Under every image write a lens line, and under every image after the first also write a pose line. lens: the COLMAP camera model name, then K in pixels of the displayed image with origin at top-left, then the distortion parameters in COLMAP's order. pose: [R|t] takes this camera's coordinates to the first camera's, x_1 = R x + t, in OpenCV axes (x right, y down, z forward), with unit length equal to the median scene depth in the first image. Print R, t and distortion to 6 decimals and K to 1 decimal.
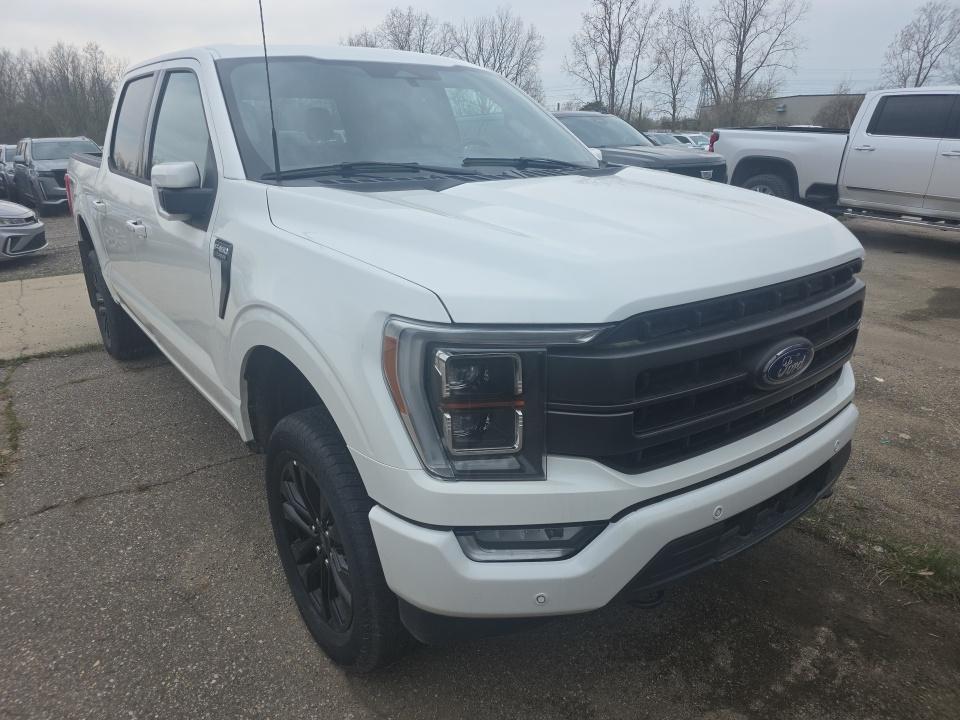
lens RADIAL K [[644.9, 0, 469.4], [0, 644.9, 358.1], [0, 0, 1]] dist [0.041388, -0.039470]
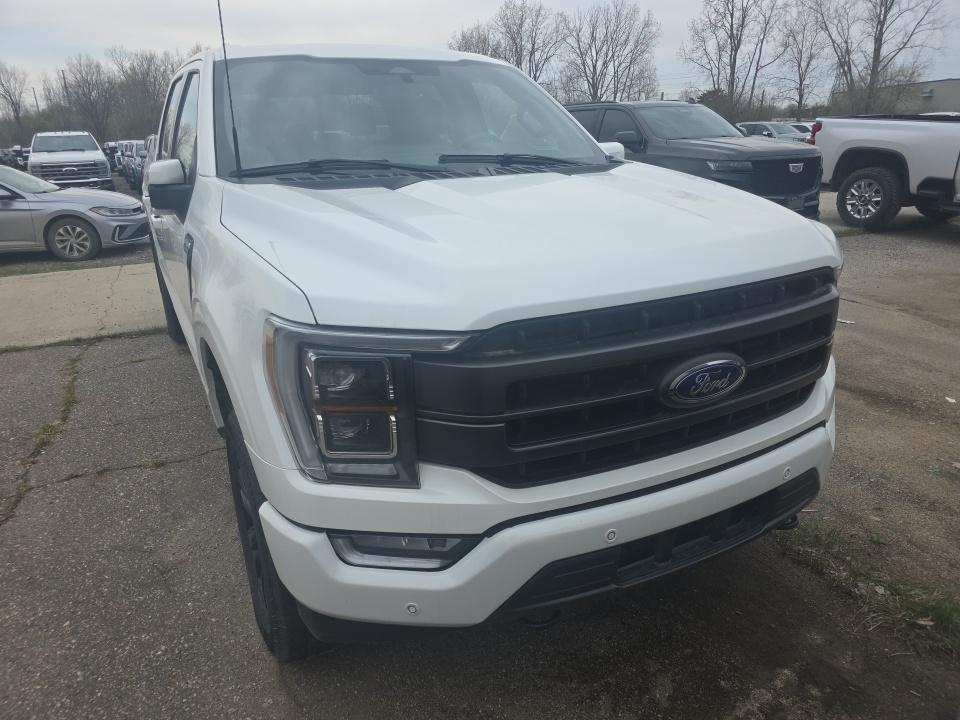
lens RADIAL K [[644.9, 0, 469.4], [0, 644.9, 358.1], [0, 0, 1]] dist [0.041388, -0.039470]
pose [[0.986945, 0.044495, -0.154786, 0.220823], [-0.042828, 0.998983, 0.014087, -0.016532], [0.155256, -0.007274, 0.987848, 0.031728]]
